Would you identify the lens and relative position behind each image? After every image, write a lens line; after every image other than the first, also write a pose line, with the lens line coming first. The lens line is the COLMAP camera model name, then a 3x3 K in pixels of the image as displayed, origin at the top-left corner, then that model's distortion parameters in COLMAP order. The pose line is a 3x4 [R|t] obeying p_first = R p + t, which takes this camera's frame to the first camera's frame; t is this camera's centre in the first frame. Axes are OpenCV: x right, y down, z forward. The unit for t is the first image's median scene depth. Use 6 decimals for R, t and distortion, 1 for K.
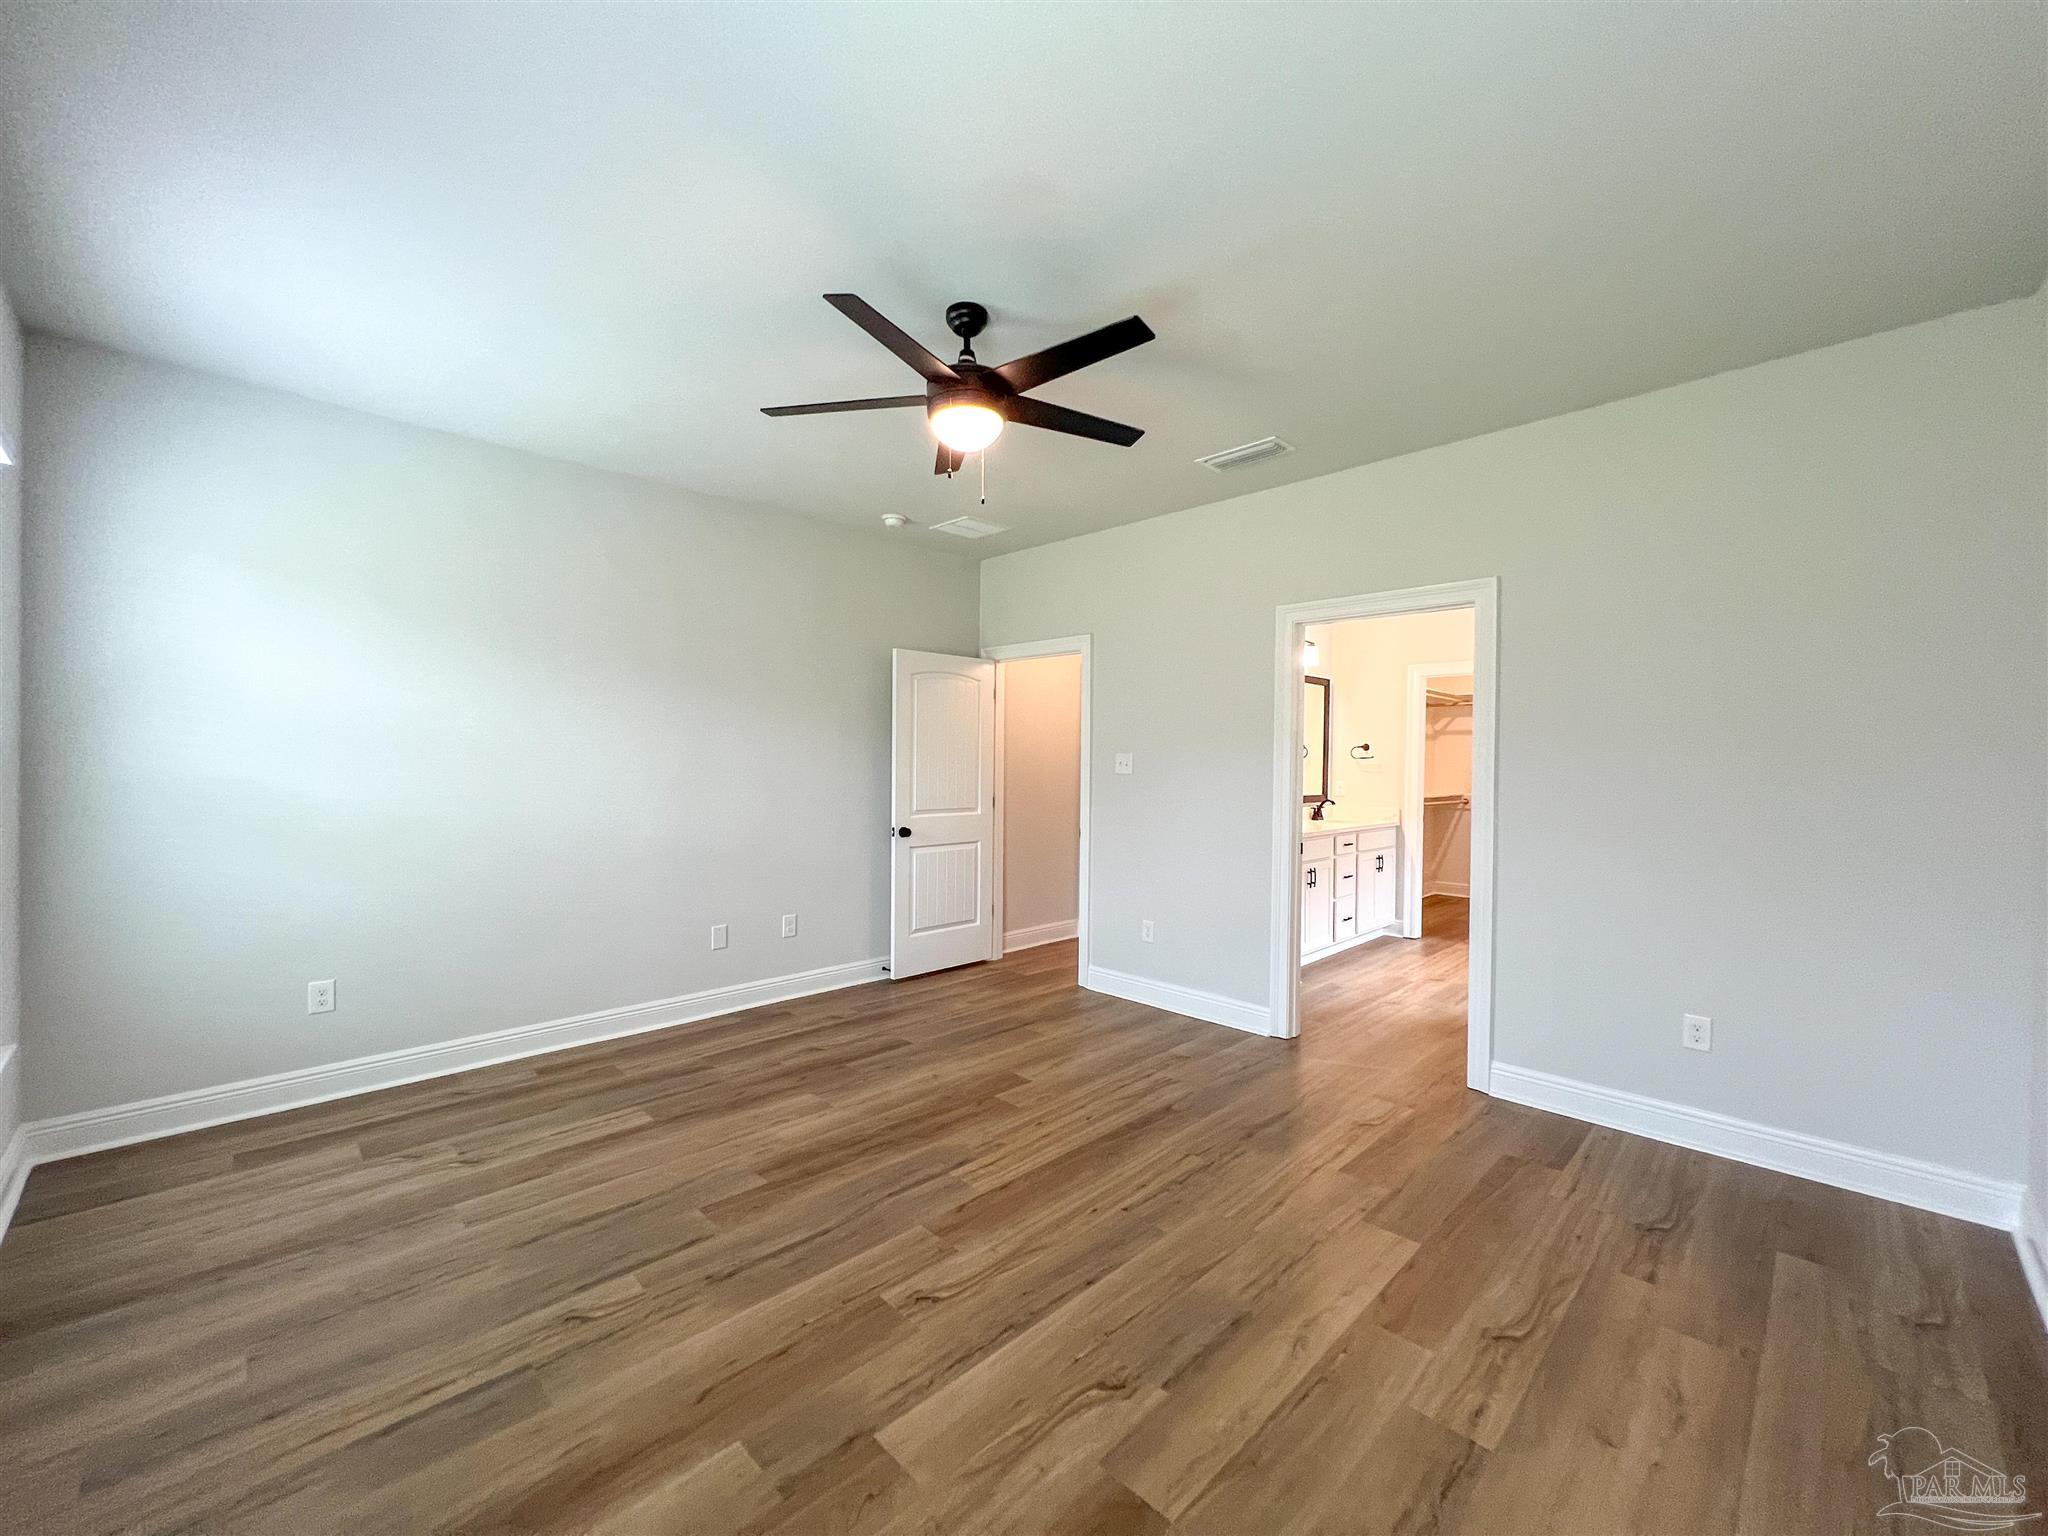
lens RADIAL K [[820.2, 0, 1024.6], [0, 820.2, 762.9], [0, 0, 1]] dist [-0.001564, 0.000353]
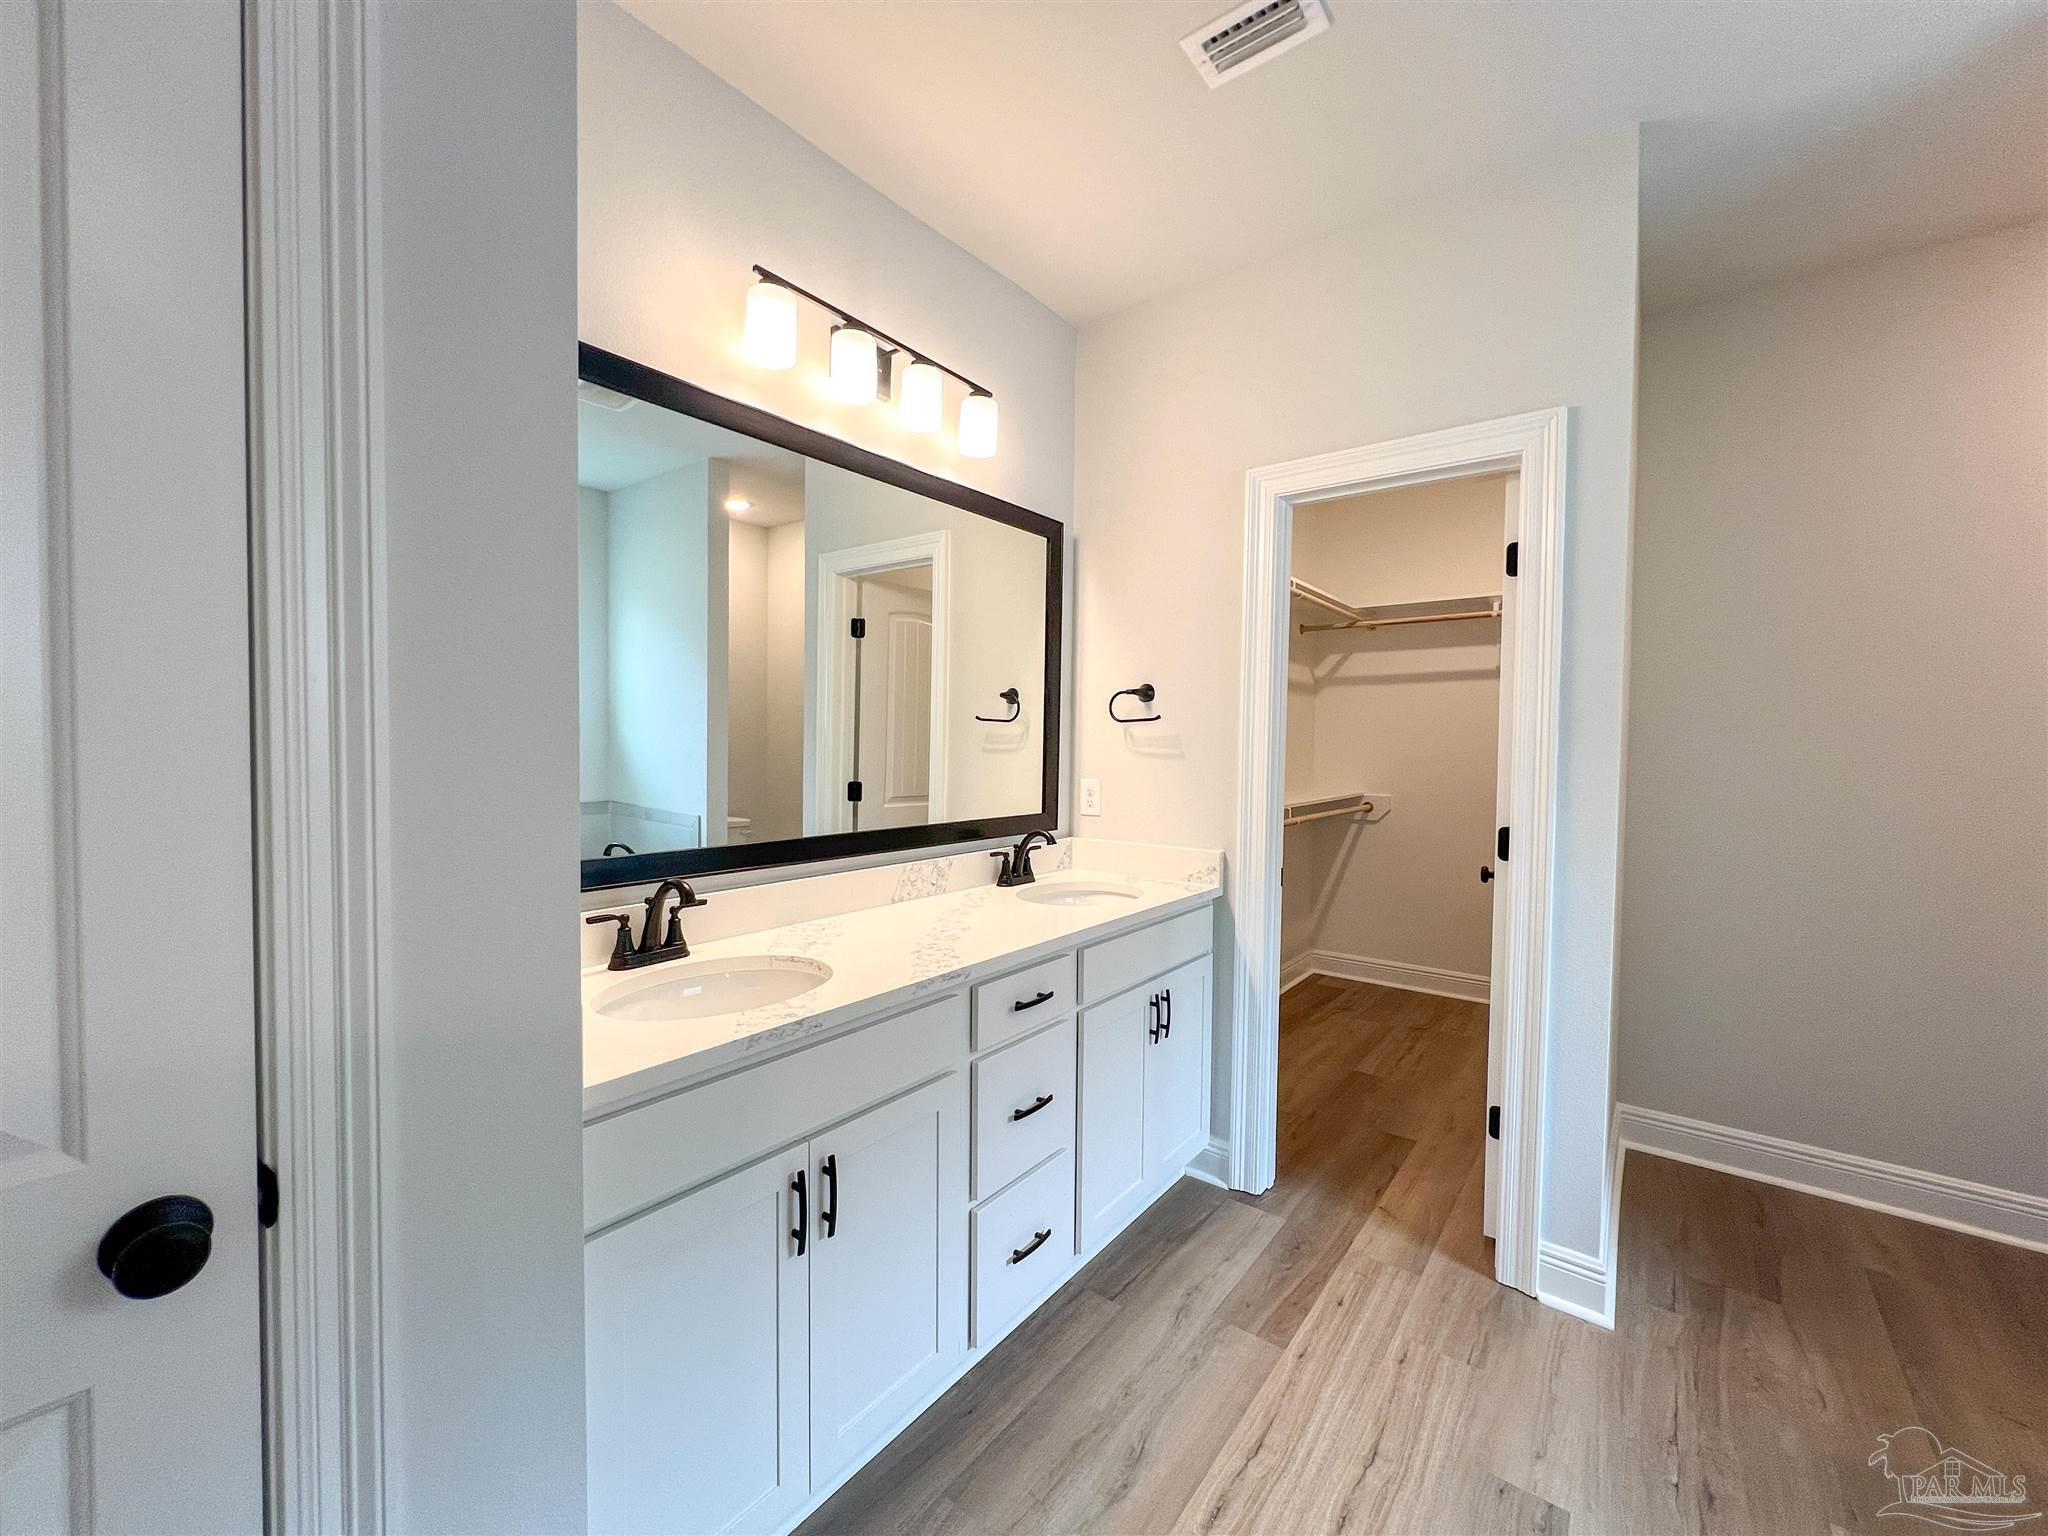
lens RADIAL K [[816.6, 0, 1019.1], [0, 816.6, 764.7], [0, 0, 1]] dist [-0.001440, -0.000053]
pose [[0.993391, -0.003518, 0.114725, 0.306136], [-0.000109, 0.999501, 0.031590, 0.002605], [-0.114779, -0.031394, 0.992895, 0.608535]]
